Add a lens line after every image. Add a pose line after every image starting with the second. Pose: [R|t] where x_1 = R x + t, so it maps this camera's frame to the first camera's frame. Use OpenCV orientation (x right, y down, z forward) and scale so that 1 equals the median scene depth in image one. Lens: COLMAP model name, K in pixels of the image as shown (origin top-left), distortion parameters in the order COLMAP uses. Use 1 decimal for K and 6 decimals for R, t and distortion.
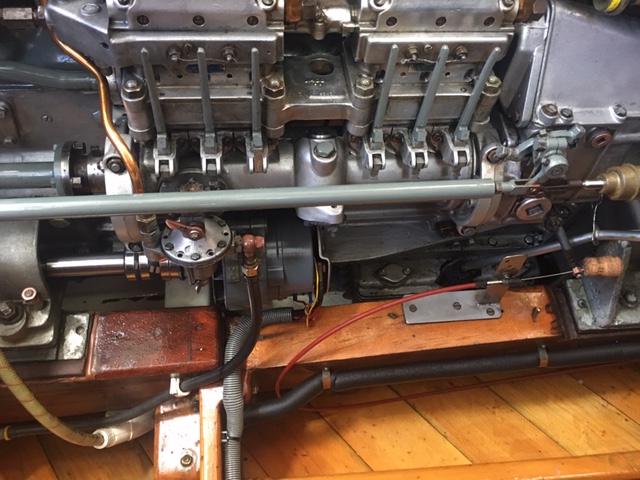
lens RADIAL K [[548.4, 0, 320.4], [0, 548.4, 252.2], [0, 0, 1]] dist [0.028383, -0.004890]
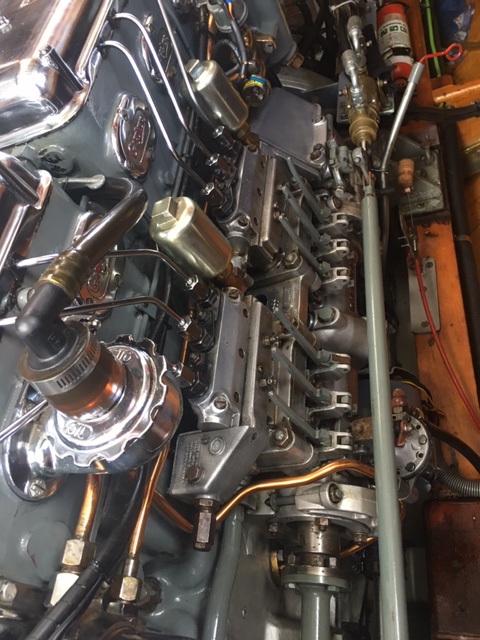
lens RADIAL K [[548.4, 0, 240.0], [0, 548.4, 320.0], [0, 0, 1]] dist [0.028383, -0.004890]
pose [[0.148978, -0.890897, 0.429079, -0.417956], [0.988797, 0.138287, -0.056188, -0.242538], [-0.009278, 0.432643, 0.901518, -0.015542]]
